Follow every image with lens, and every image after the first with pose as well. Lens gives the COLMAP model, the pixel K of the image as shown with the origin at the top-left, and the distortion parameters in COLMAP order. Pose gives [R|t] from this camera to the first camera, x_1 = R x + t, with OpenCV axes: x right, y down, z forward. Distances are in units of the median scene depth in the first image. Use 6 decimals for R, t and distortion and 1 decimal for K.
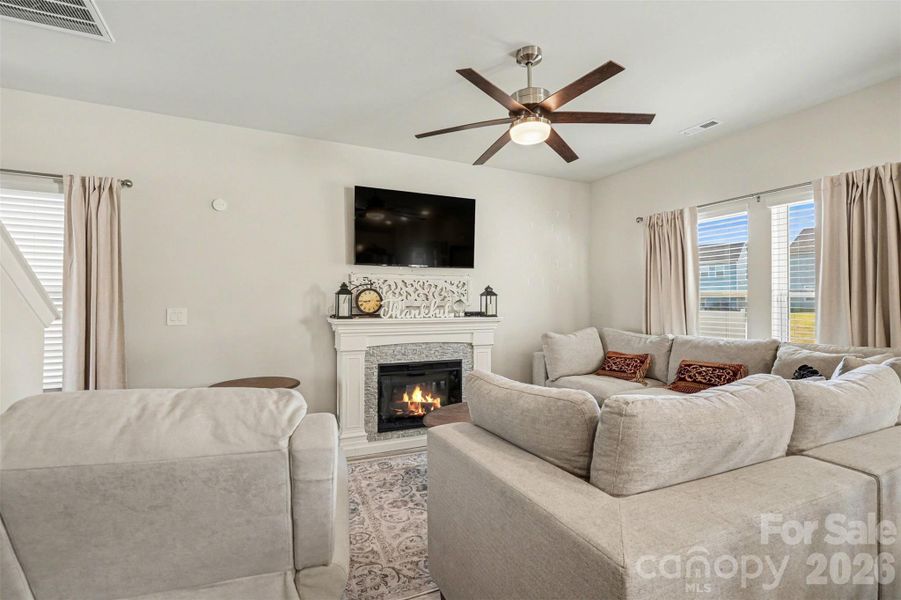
lens RADIAL K [[408.8, 0, 440.2], [0, 408.8, 296.7], [0, 0, 1]] dist [-0.002651, -0.000163]
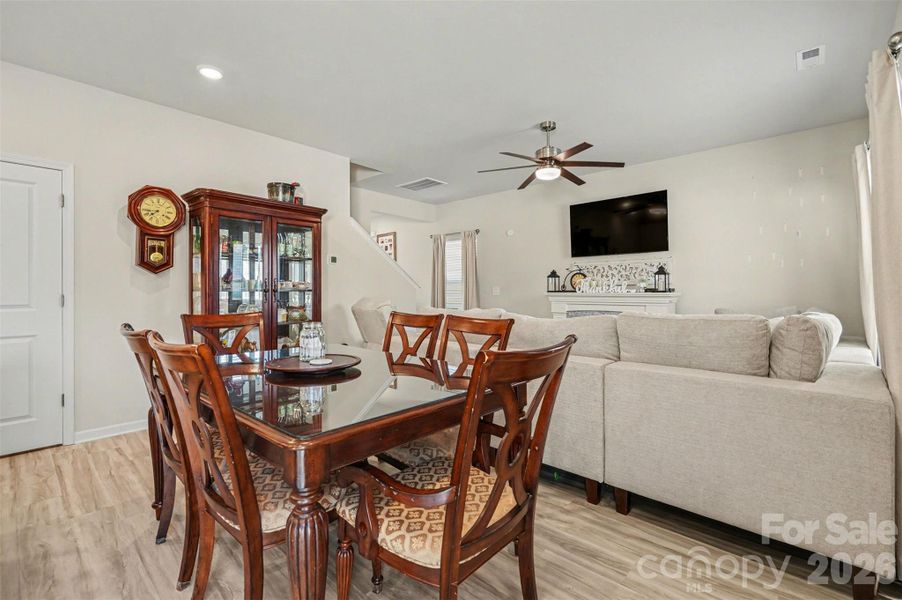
lens RADIAL K [[409.1, 0, 470.3], [0, 409.1, 285.4], [0, 0, 1]] dist [0.016062, -0.000141]
pose [[0.418543, -0.016213, -0.908052, 1.005163], [0.016871, 0.999807, -0.010075, 0.033449], [0.908040, -0.011103, 0.418735, 0.021970]]
